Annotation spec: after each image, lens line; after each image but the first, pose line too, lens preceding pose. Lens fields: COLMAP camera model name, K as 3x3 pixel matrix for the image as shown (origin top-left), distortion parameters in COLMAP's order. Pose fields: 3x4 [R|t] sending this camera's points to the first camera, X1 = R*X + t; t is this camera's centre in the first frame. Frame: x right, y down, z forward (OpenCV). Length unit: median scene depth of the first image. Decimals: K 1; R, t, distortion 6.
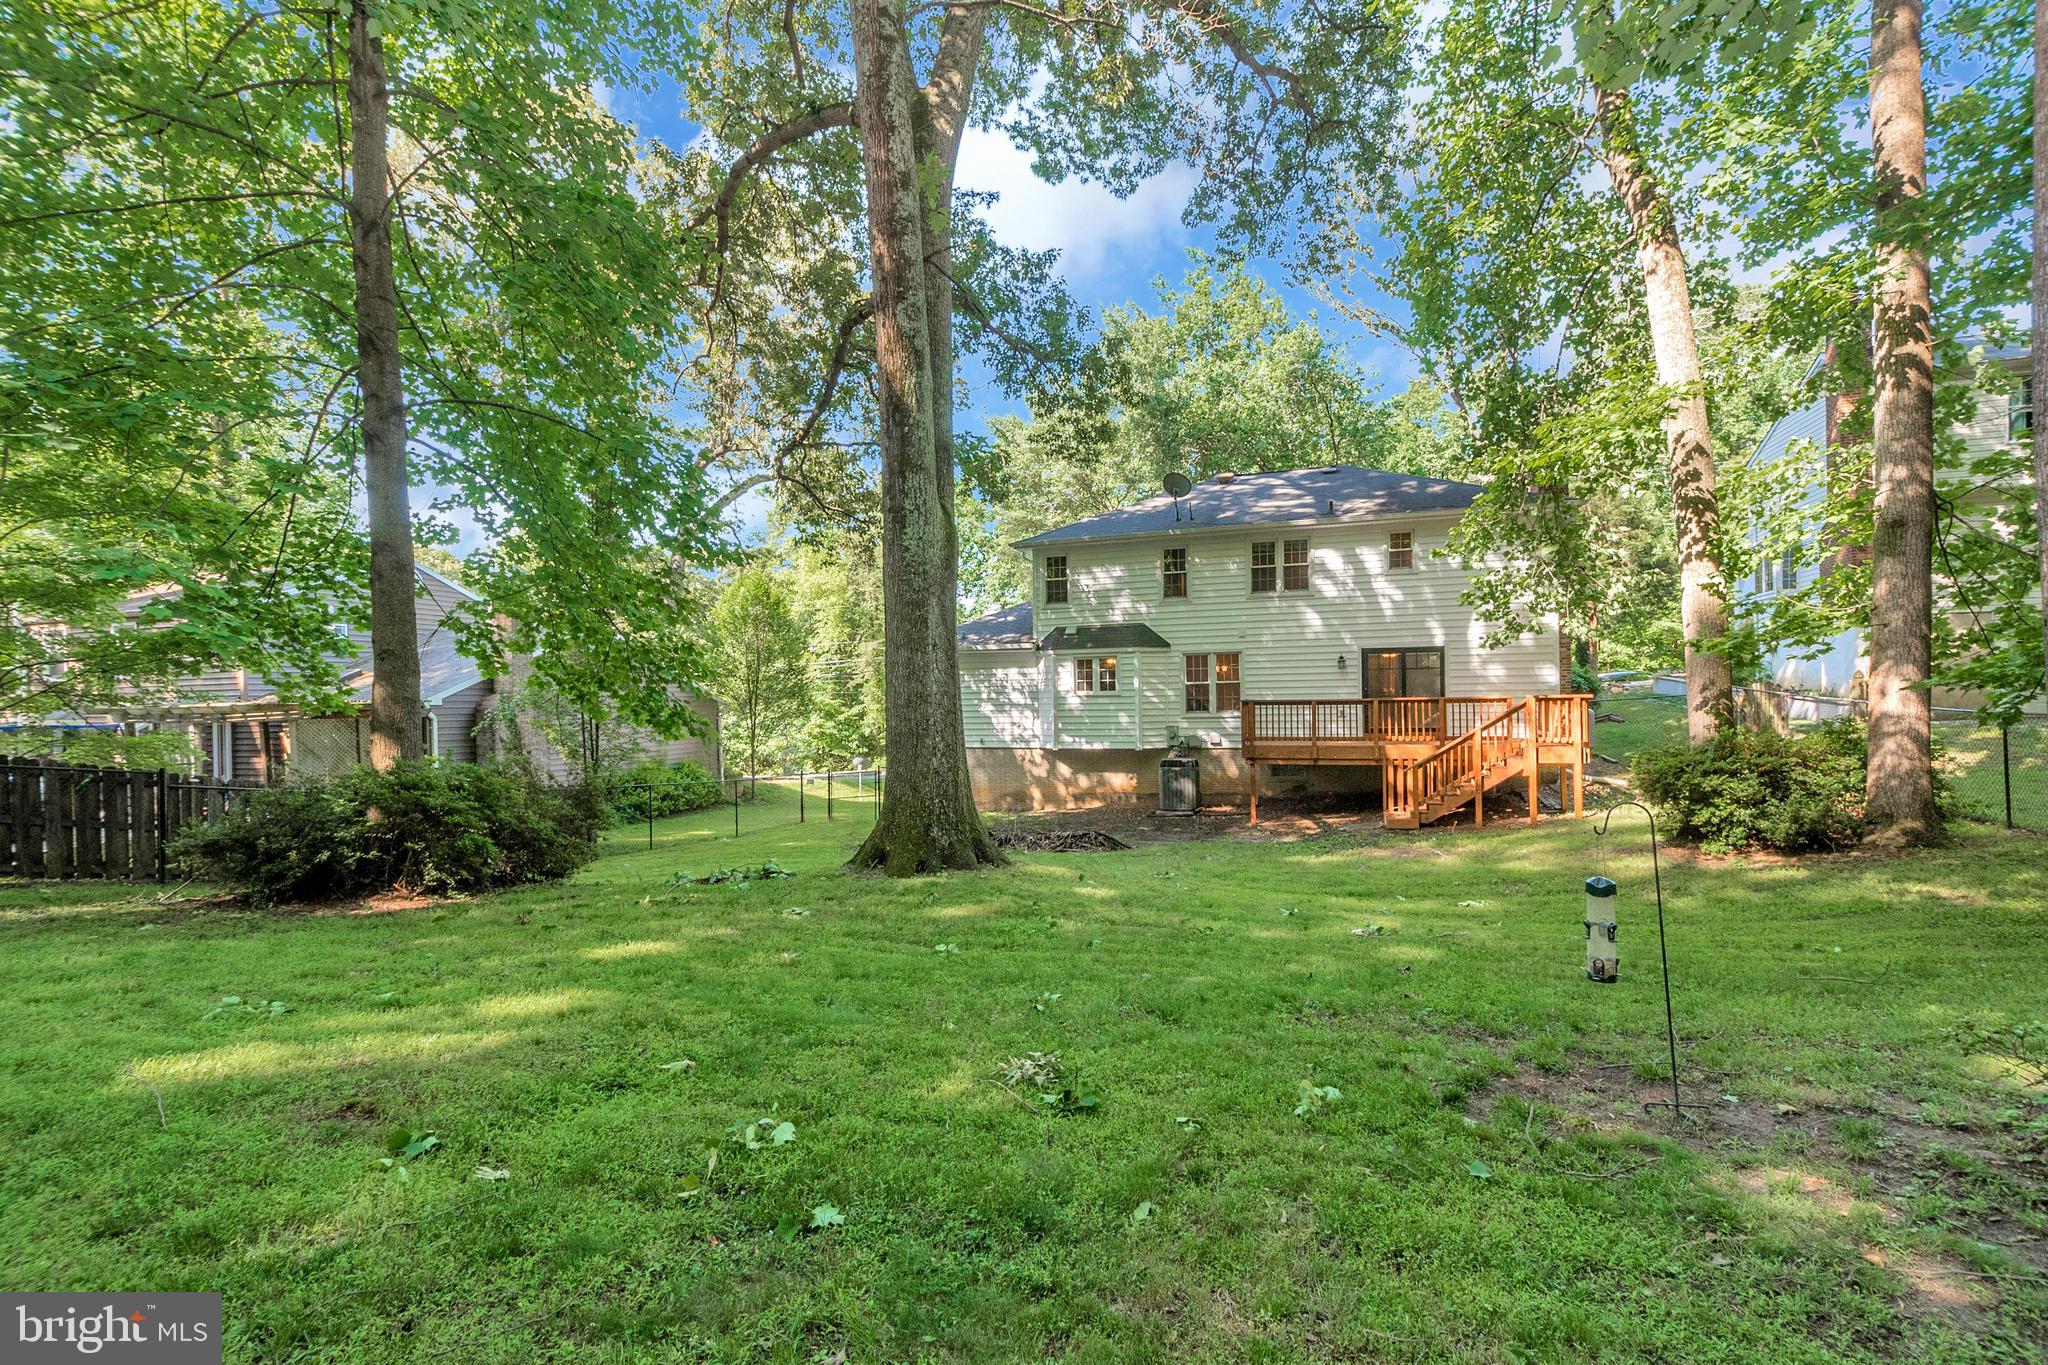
lens RADIAL K [[890.7, 0, 1035.3], [0, 890.7, 700.1], [0, 0, 1]] dist [0.006668, -0.000921]
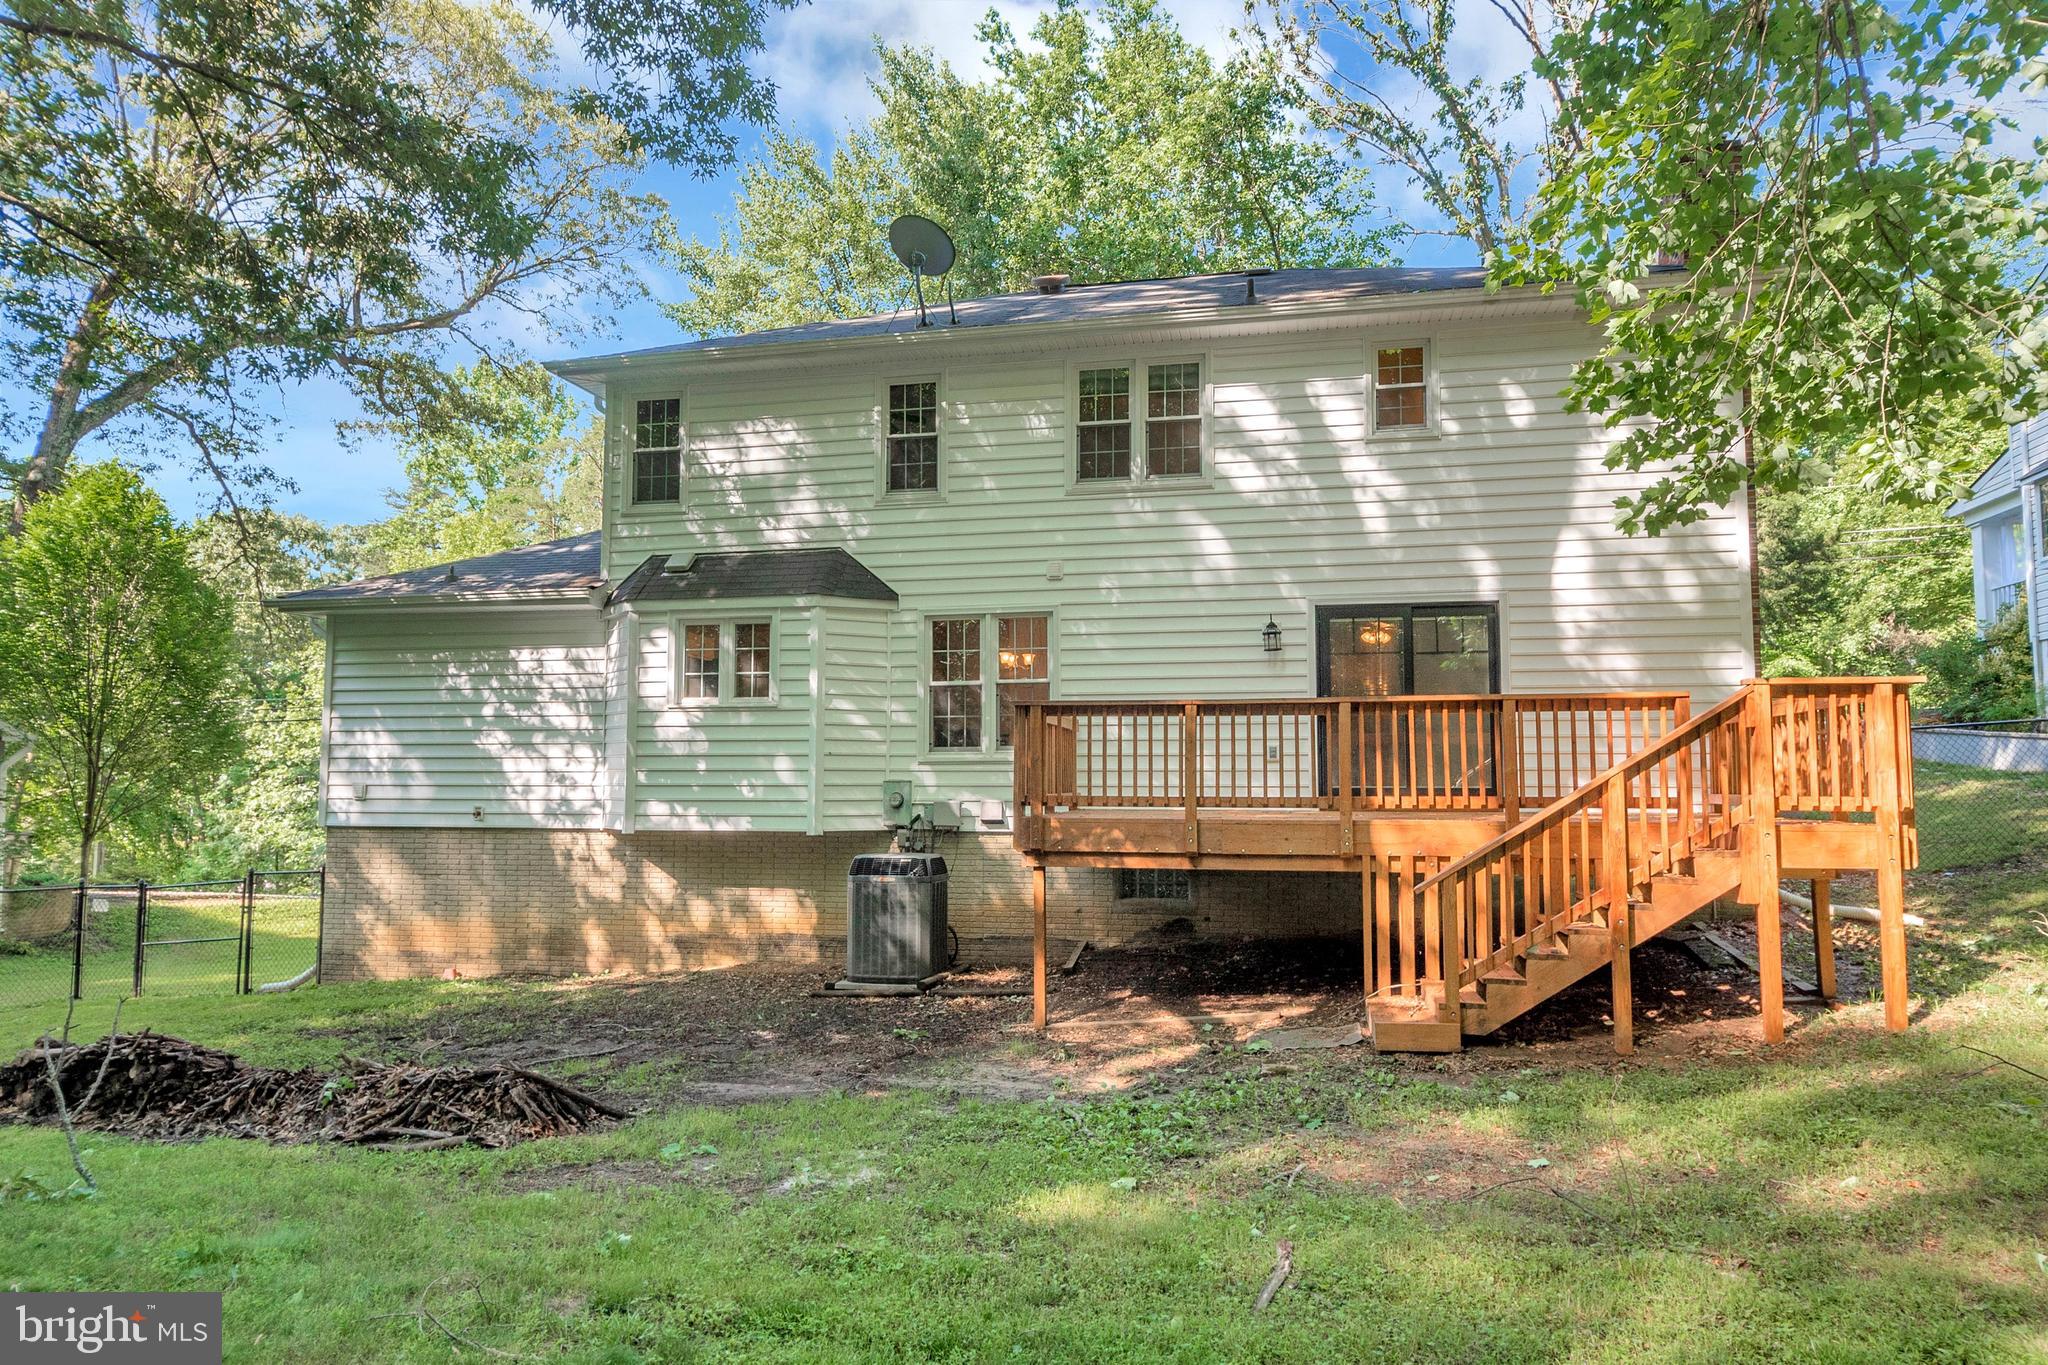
lens RADIAL K [[1271.3, 0, 1025.8], [0, 1271.3, 704.5], [0, 0, 1]] dist [0.010827, 0.000095]
pose [[0.993760, 0.023167, 0.109111, 0.148129], [-0.016100, 0.997742, -0.065205, 0.031255], [-0.110375, 0.063041, 0.991889, 0.376340]]
